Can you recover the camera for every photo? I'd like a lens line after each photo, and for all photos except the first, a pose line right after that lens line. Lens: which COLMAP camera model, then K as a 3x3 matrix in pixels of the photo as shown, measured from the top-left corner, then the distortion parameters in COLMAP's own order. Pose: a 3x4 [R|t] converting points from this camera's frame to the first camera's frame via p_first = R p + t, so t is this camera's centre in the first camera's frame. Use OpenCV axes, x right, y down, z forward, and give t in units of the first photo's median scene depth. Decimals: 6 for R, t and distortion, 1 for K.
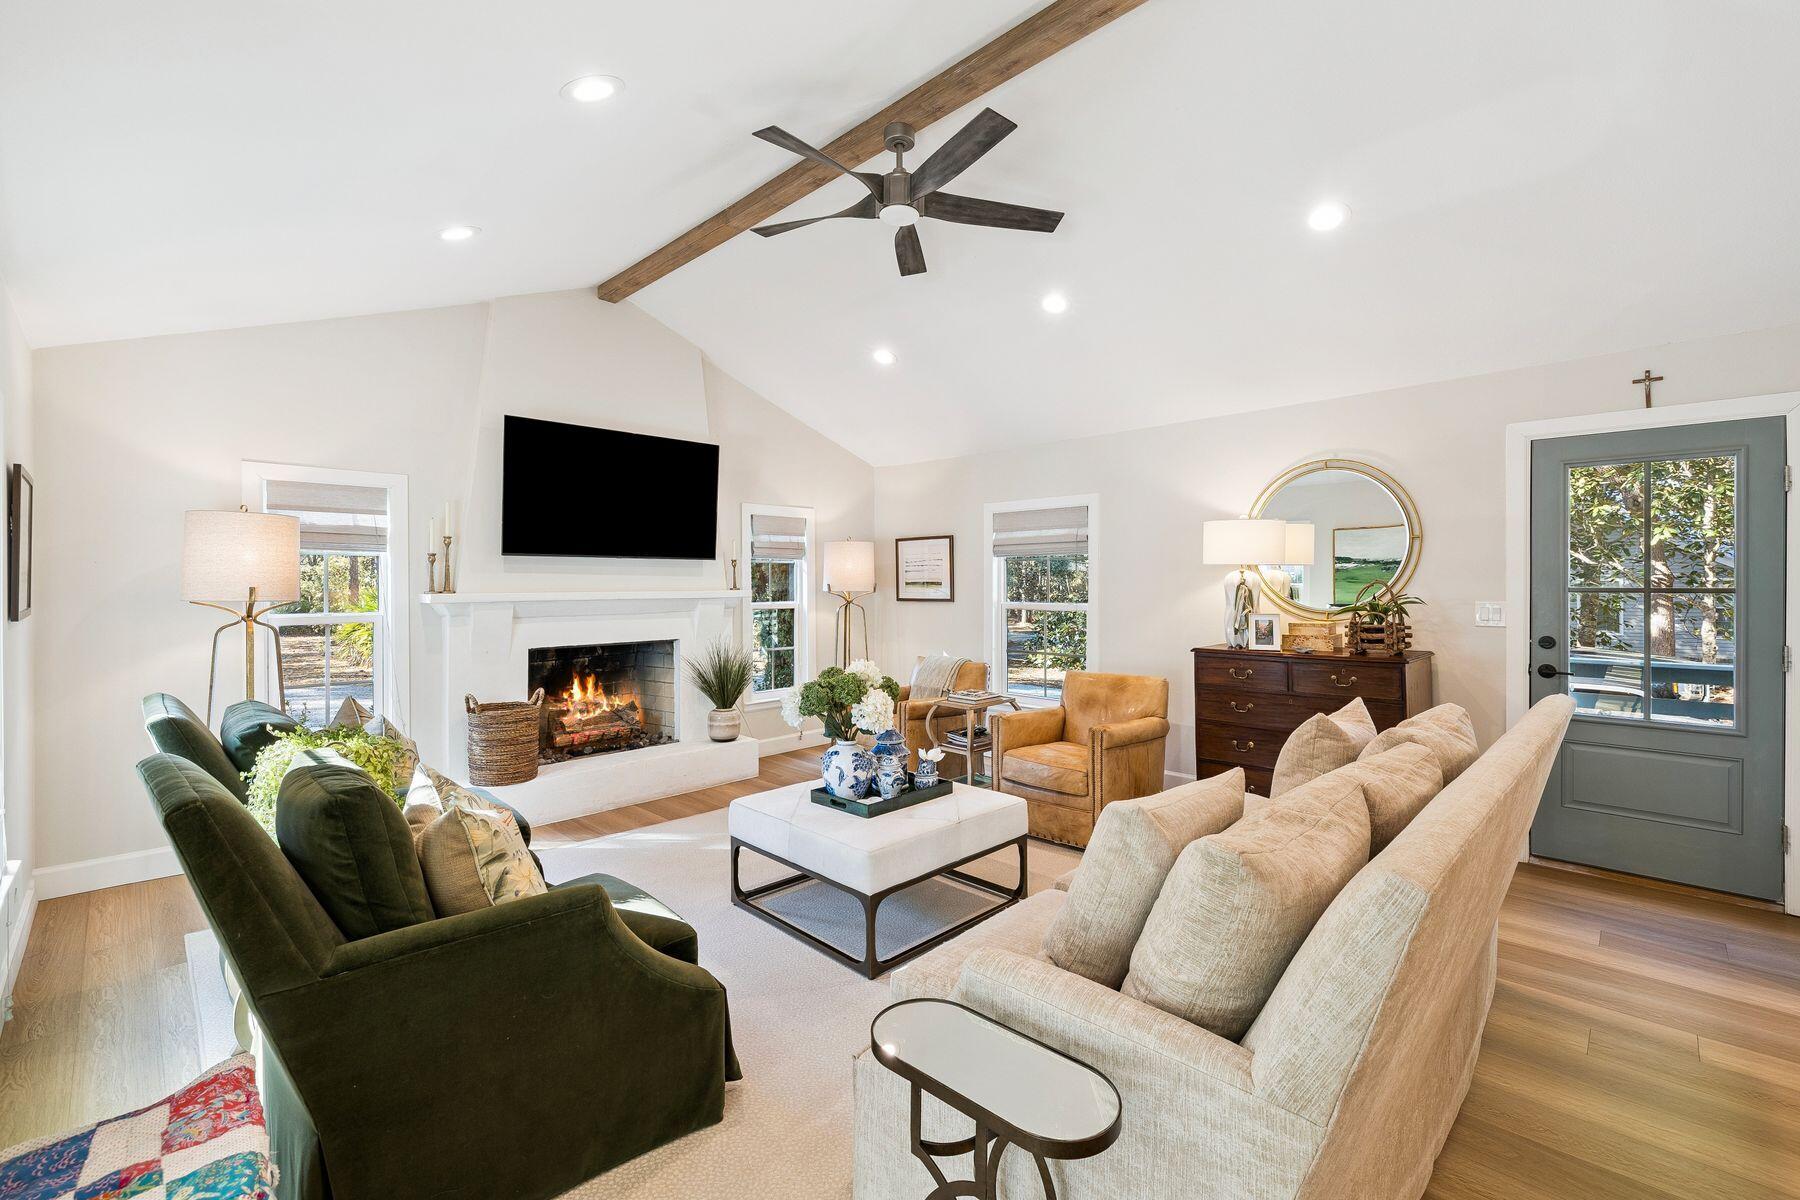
lens RADIAL K [[760.9, 0, 904.2], [0, 760.9, 591.8], [0, 0, 1]] dist [0.001554, -0.000077]
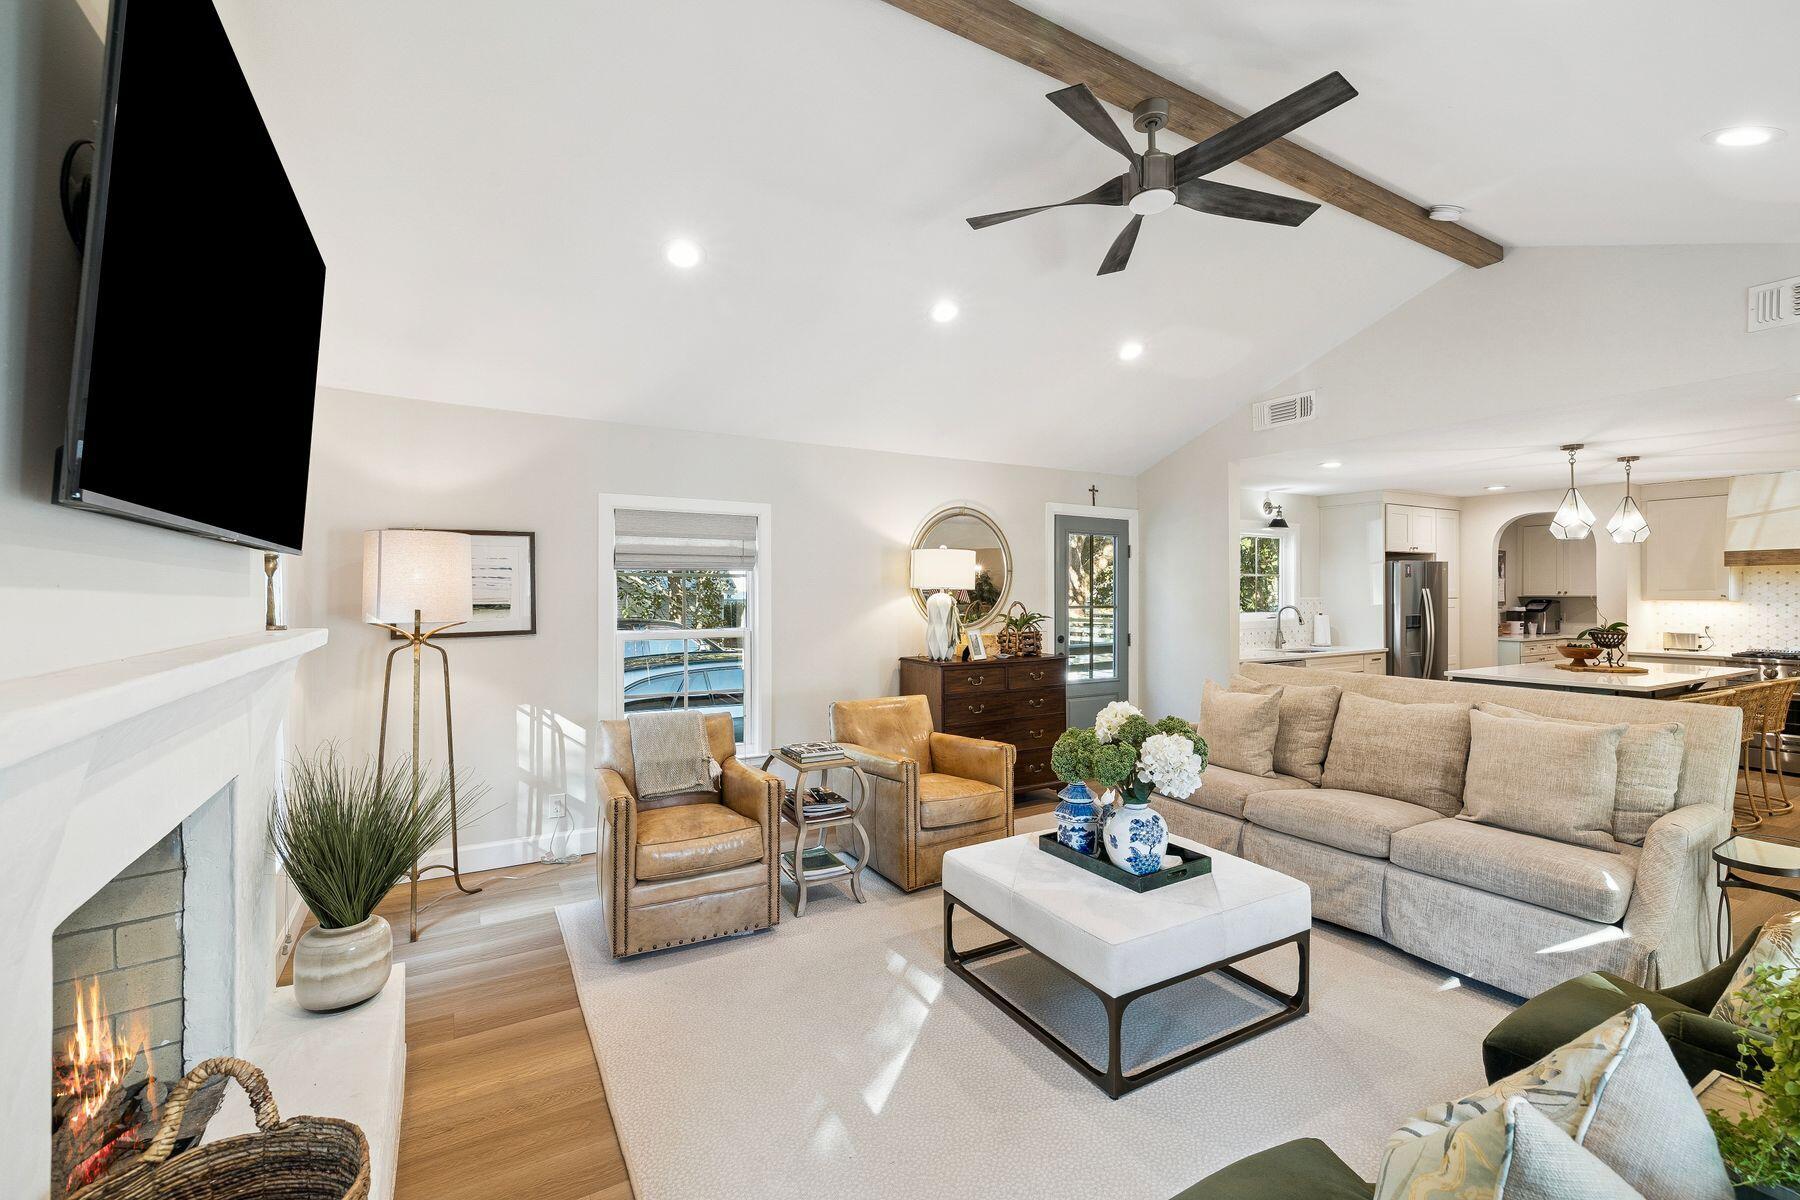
lens RADIAL K [[760.9, 0, 904.2], [0, 760.9, 591.8], [0, 0, 1]] dist [0.001554, -0.000077]
pose [[0.252709, 0.008420, 0.967506, -0.767659], [0.012689, 0.999847, -0.012015, -0.018302], [-0.967459, 0.015313, 0.252563, 0.845979]]
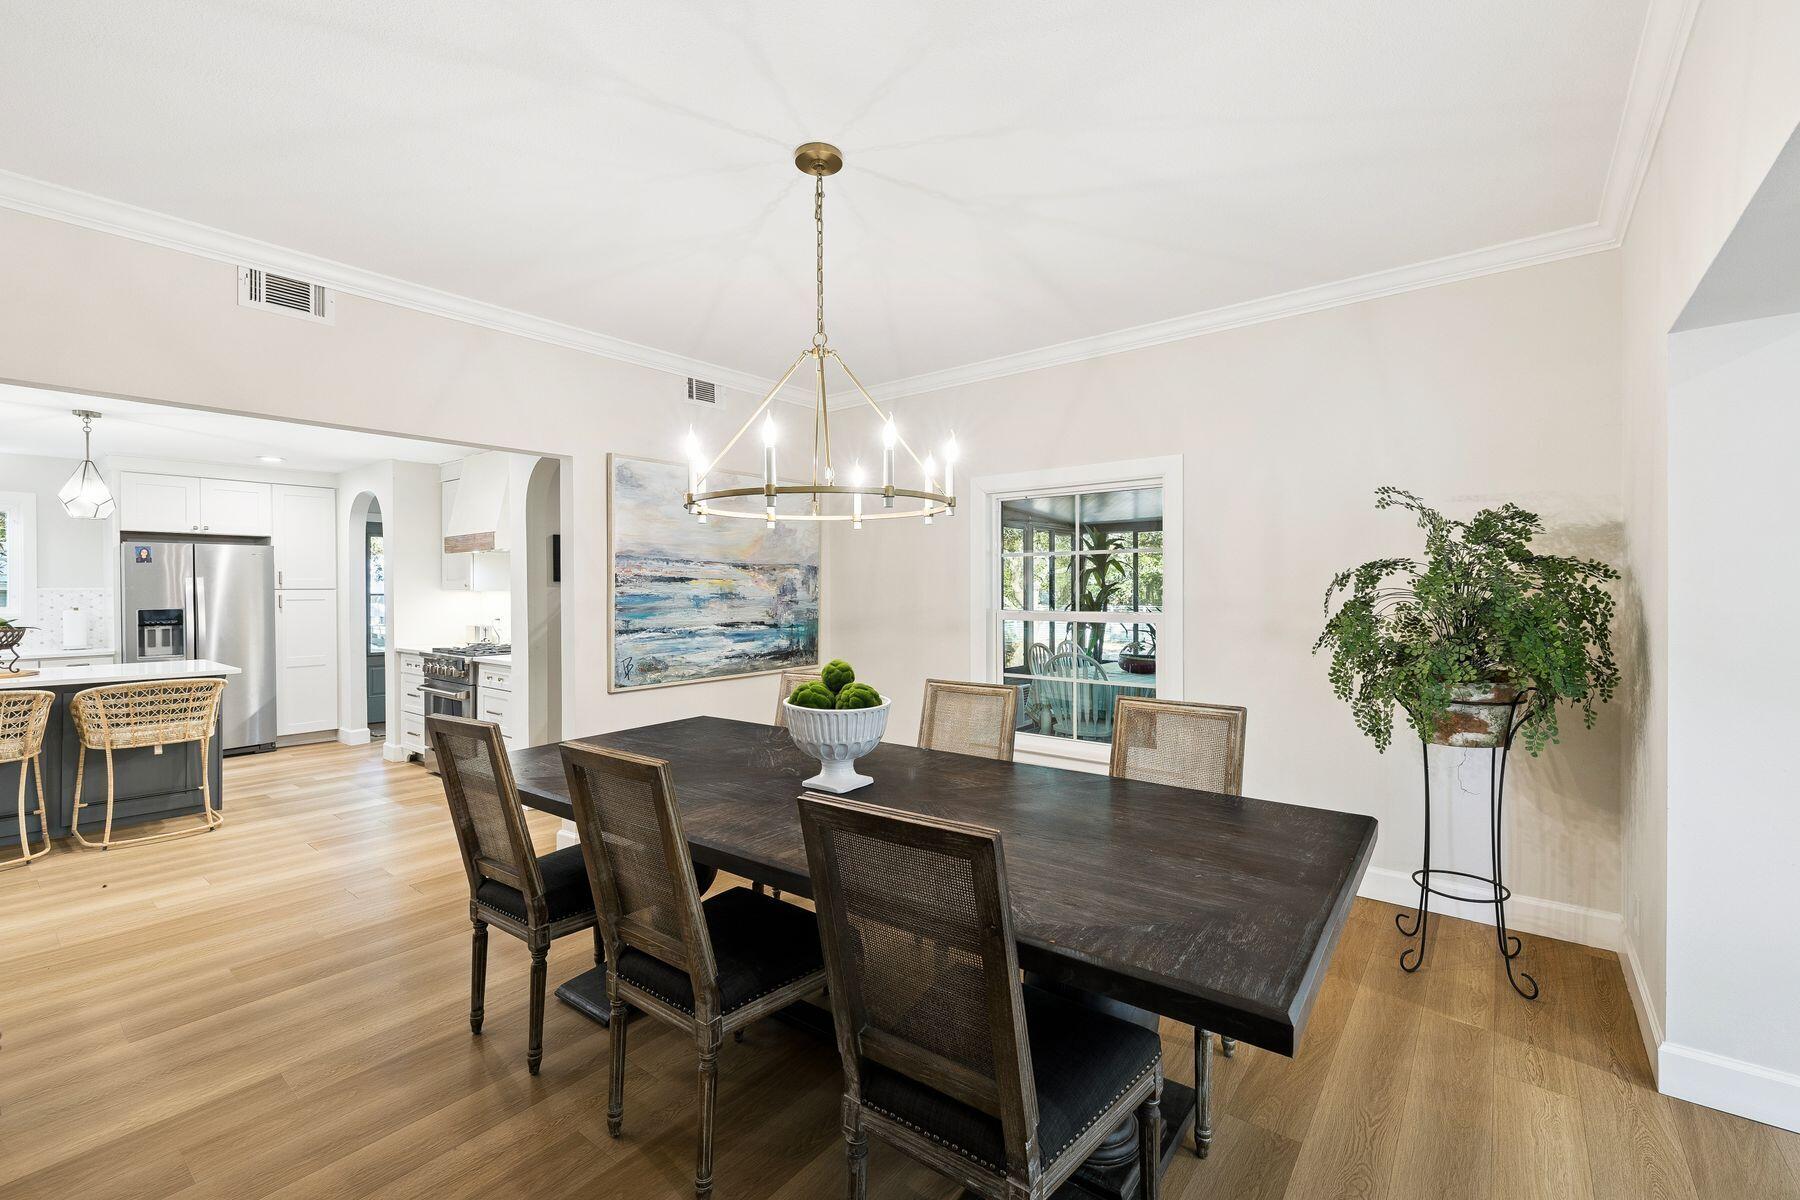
lens RADIAL K [[760.9, 0, 904.2], [0, 760.9, 591.8], [0, 0, 1]] dist [0.001554, -0.000077]
pose [[-0.119058, 0.002521, 0.992884, -0.353014], [0.016147, 0.999869, -0.000602, 0.021466], [-0.992756, 0.015960, -0.119083, -1.153429]]
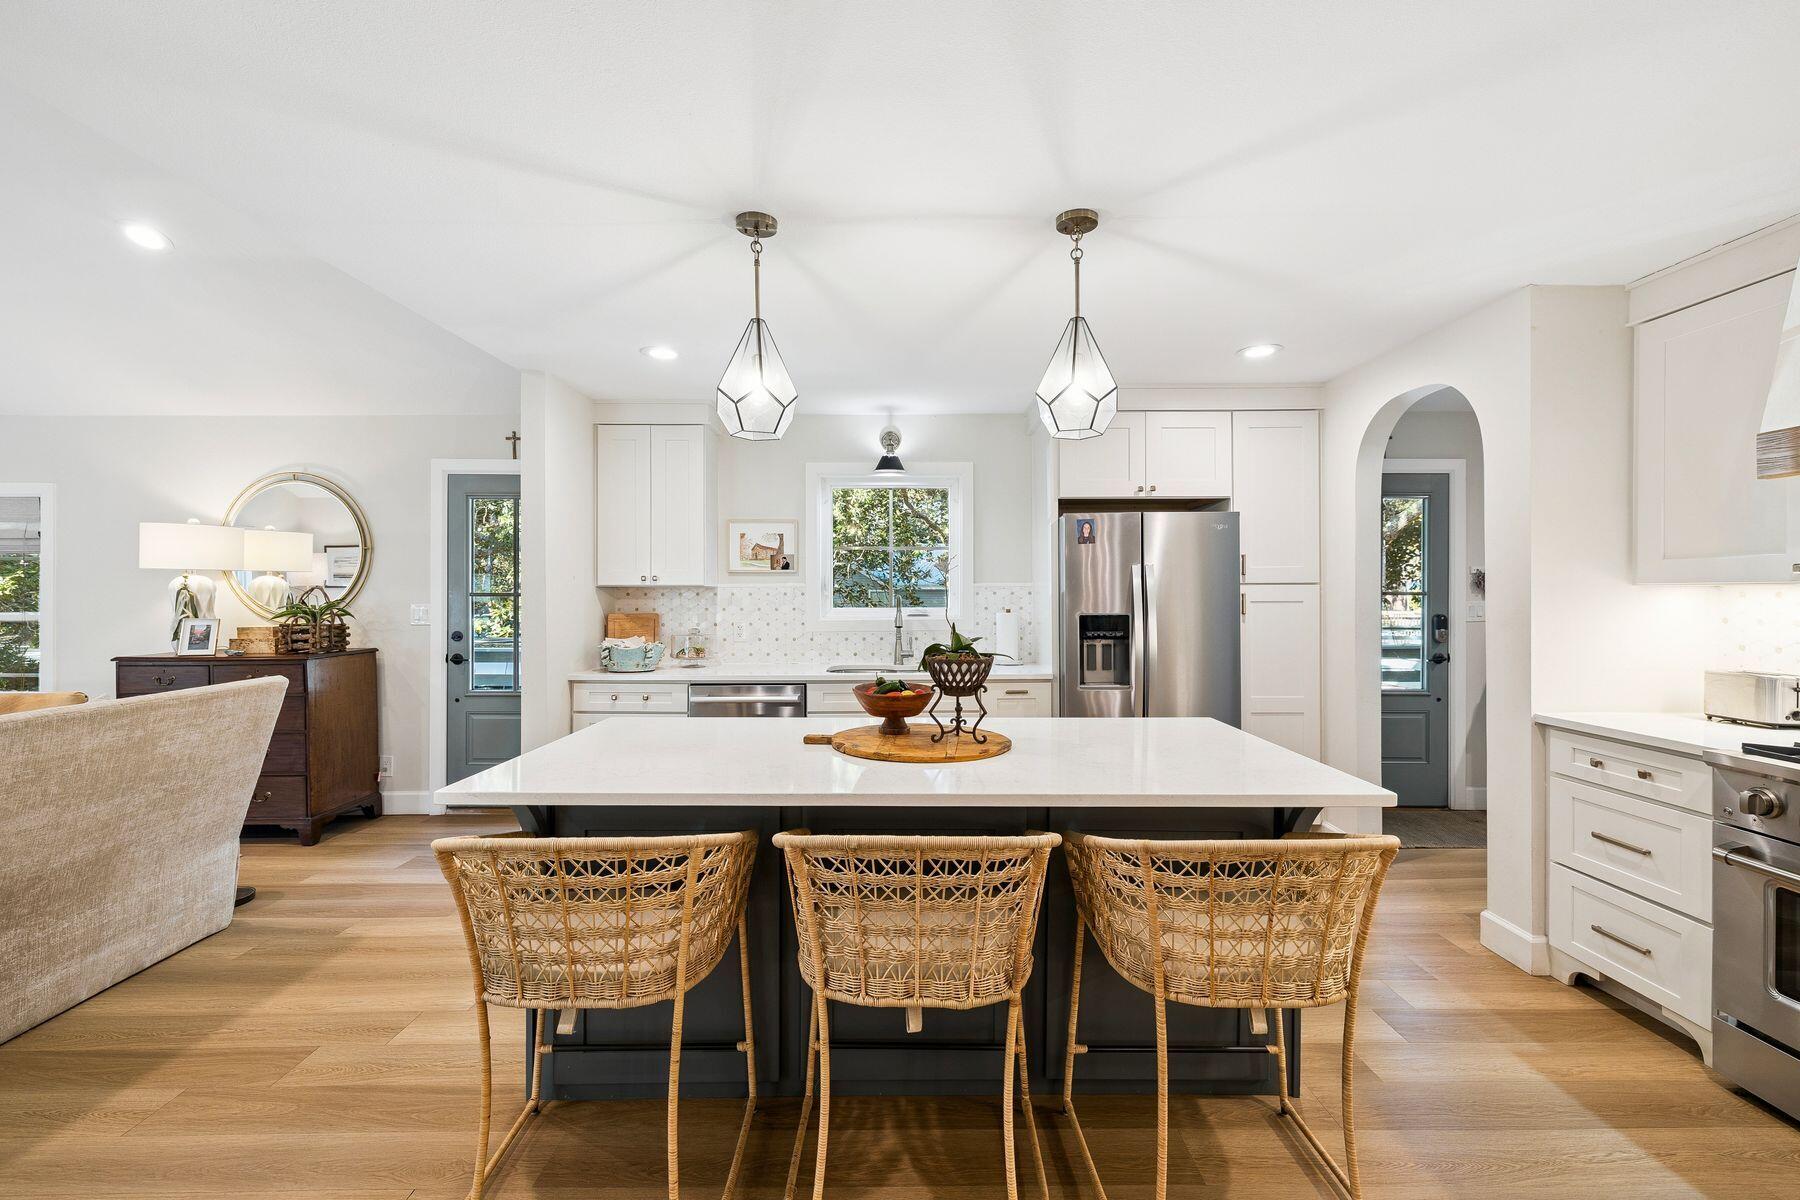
lens RADIAL K [[760.9, 0, 904.2], [0, 760.9, 591.8], [0, 0, 1]] dist [0.001554, -0.000077]
pose [[0.703514, 0.003271, 0.710674, 0.435952], [0.006608, 0.999916, -0.011143, 0.011418], [-0.710651, 0.012535, 0.703433, -0.381806]]
